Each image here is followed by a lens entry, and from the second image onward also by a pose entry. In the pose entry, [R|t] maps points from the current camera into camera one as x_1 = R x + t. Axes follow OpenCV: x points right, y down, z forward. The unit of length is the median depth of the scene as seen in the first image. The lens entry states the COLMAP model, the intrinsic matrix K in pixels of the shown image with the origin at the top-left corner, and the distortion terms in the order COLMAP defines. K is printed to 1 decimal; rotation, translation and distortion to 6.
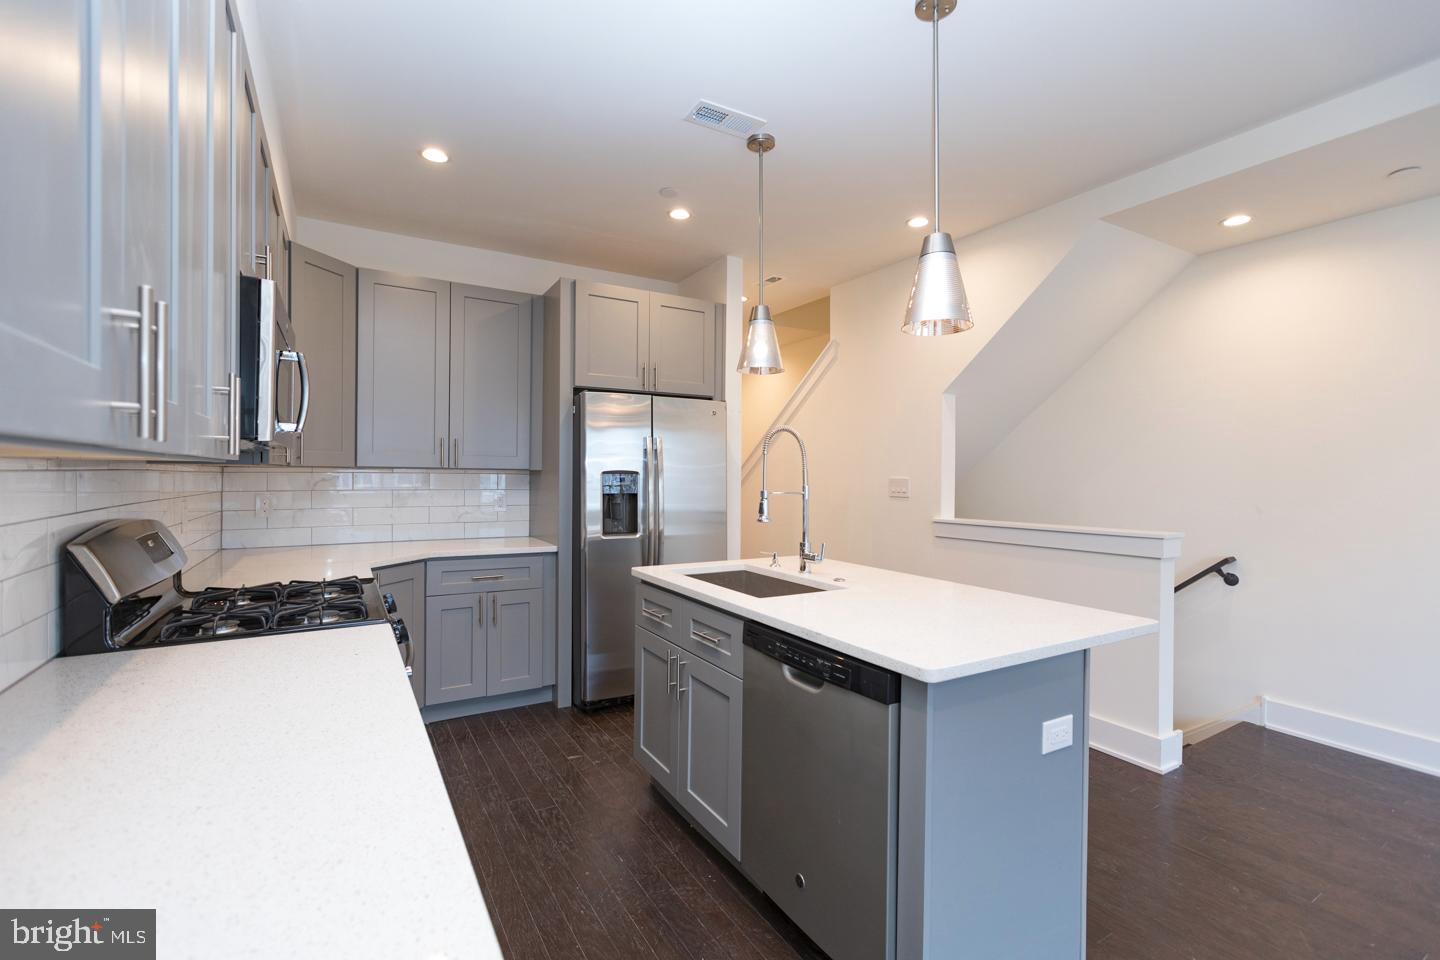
lens RADIAL K [[637.3, 0, 720.0], [0, 637.3, 480.0], [0, 0, 1]] dist [0.000127, 0.000008]
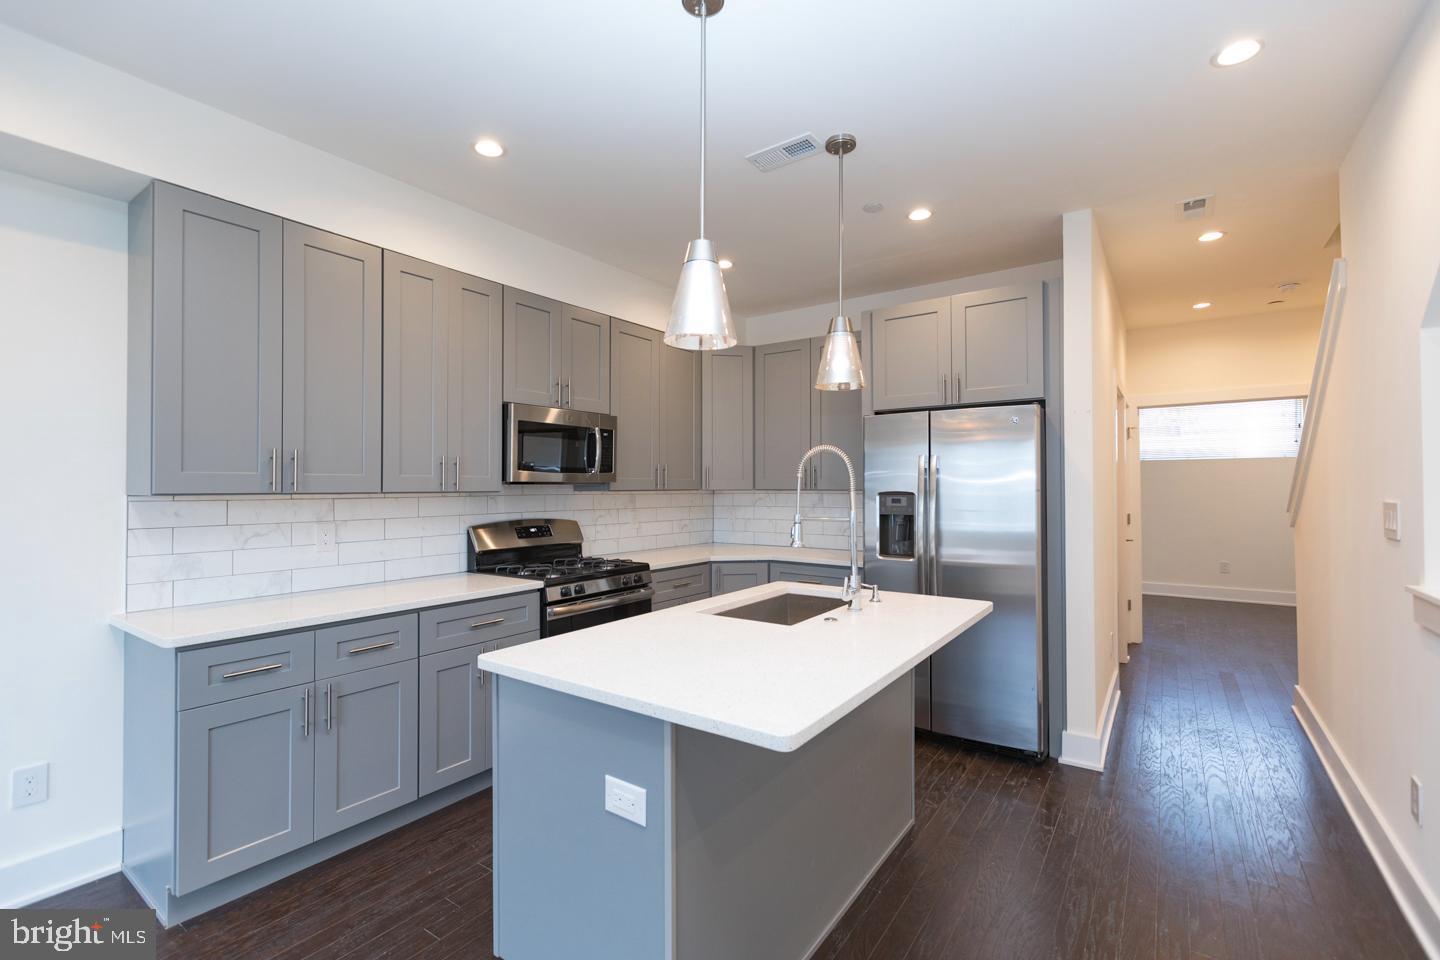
lens RADIAL K [[649.6, 0, 720.0], [0, 649.6, 480.0], [0, 0, 1]] dist [0.000028, -0.000037]
pose [[0.418160, -0.015387, -0.908243, 0.782562], [-0.006388, 0.999782, -0.019879, -0.013733], [0.908351, 0.014114, 0.417970, 0.412114]]
